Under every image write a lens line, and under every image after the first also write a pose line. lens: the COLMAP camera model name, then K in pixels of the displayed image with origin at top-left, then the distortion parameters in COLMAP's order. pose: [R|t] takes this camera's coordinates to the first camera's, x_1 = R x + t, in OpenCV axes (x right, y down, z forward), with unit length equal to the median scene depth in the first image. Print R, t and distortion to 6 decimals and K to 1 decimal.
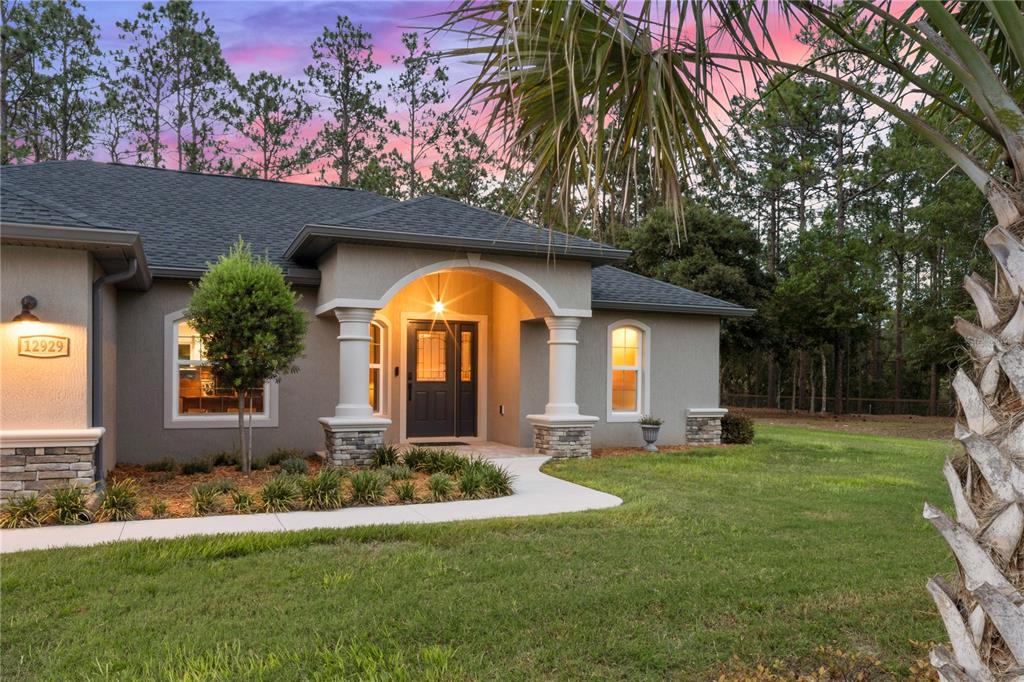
lens RADIAL K [[753.5, 0, 503.7], [0, 753.5, 378.7], [0, 0, 1]] dist [0.008019, -0.005869]
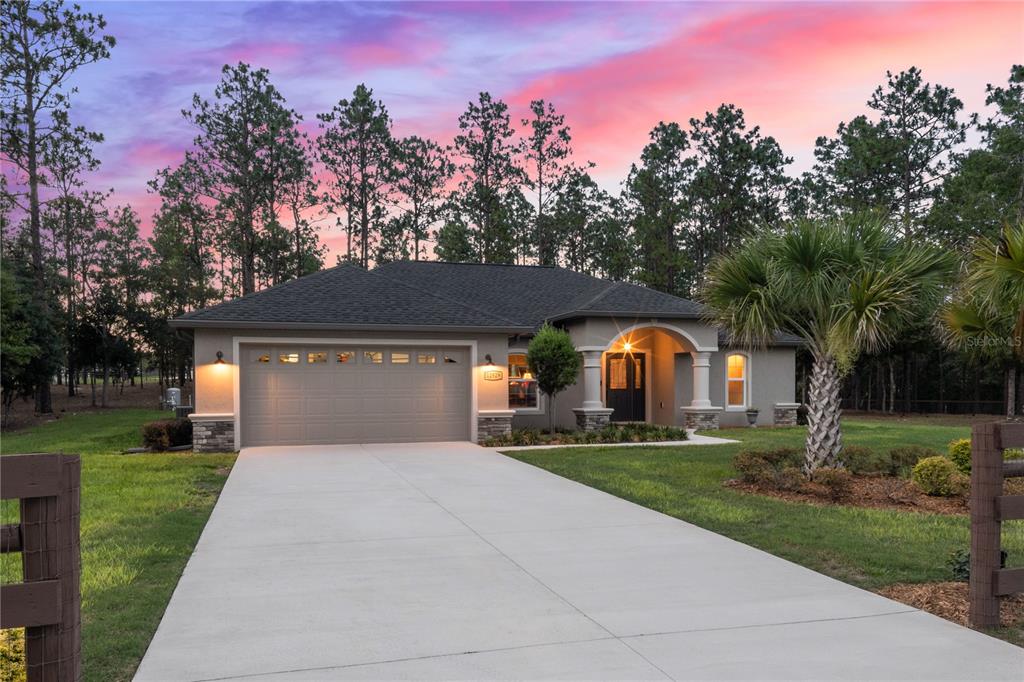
lens RADIAL K [[753.5, 0, 508.7], [0, 753.5, 398.2], [0, 0, 1]] dist [0.008019, -0.005869]
pose [[0.994008, -0.012797, -0.108554, -0.161818], [0.014174, 0.999828, 0.011922, 0.000831], [0.108383, -0.013390, 0.994019, -0.729244]]
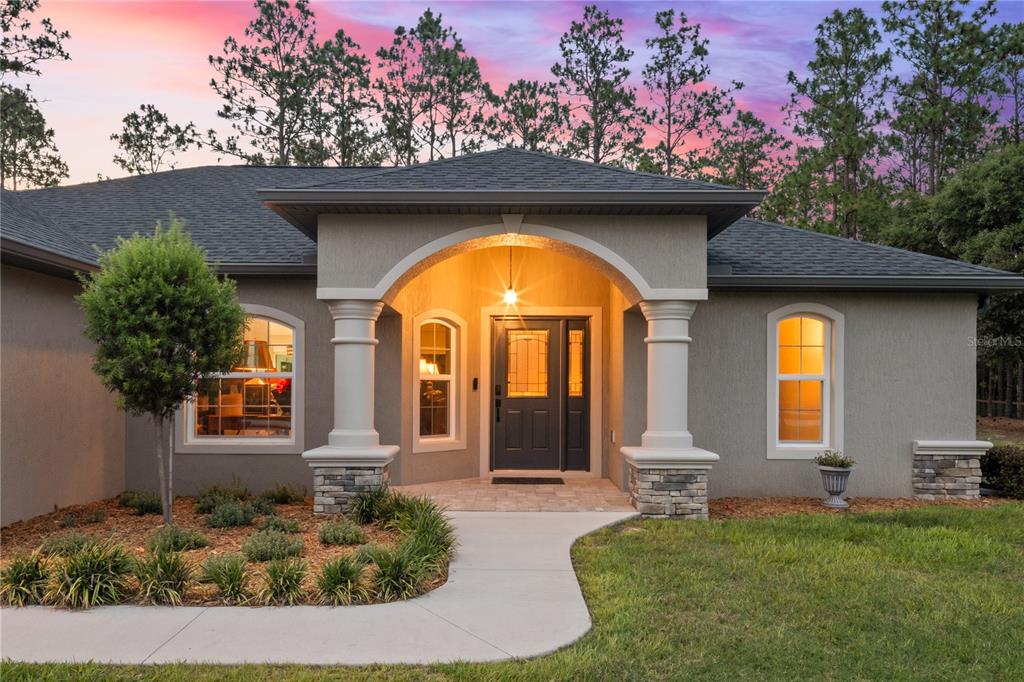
lens RADIAL K [[753.5, 0, 501.0], [0, 753.5, 378.7], [0, 0, 1]] dist [0.008019, -0.005869]
pose [[0.918620, -0.006512, -0.395090, 0.185273], [0.002367, 0.999937, -0.010979, -0.006216], [0.395136, 0.009150, 0.918577, 0.296810]]
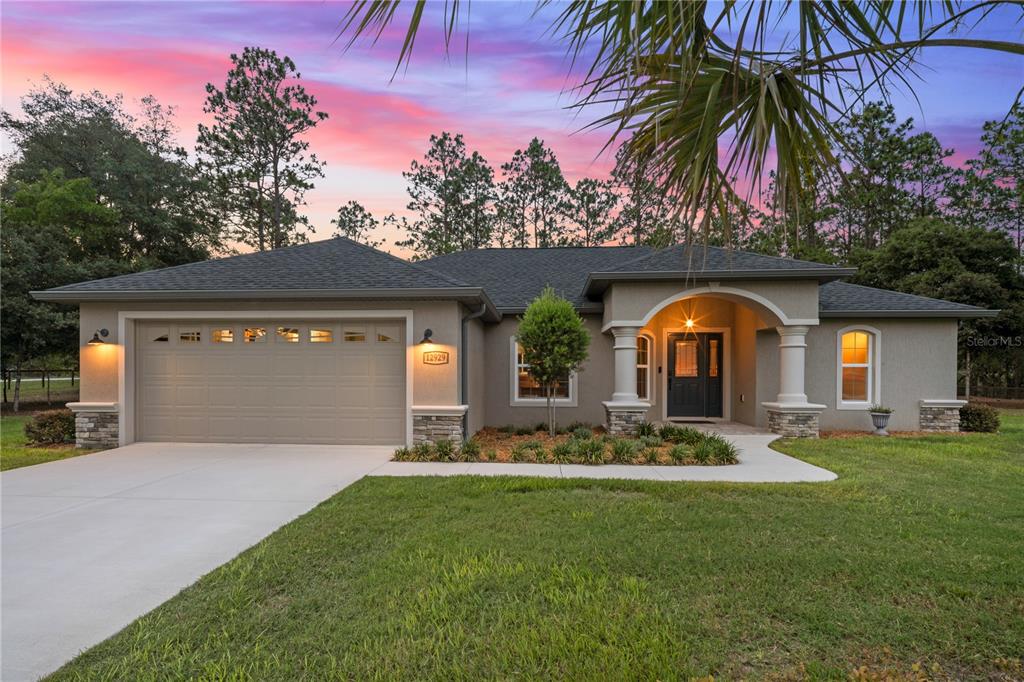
lens RADIAL K [[495.8, 0, 507.4], [0, 495.8, 375.8], [0, 0, 1]] dist [0.008234, -0.005049]
pose [[0.888108, -0.003749, -0.459619, 0.032753], [0.004974, 0.999987, 0.001454, -0.001217], [0.459608, -0.003577, 0.888115, 0.033524]]
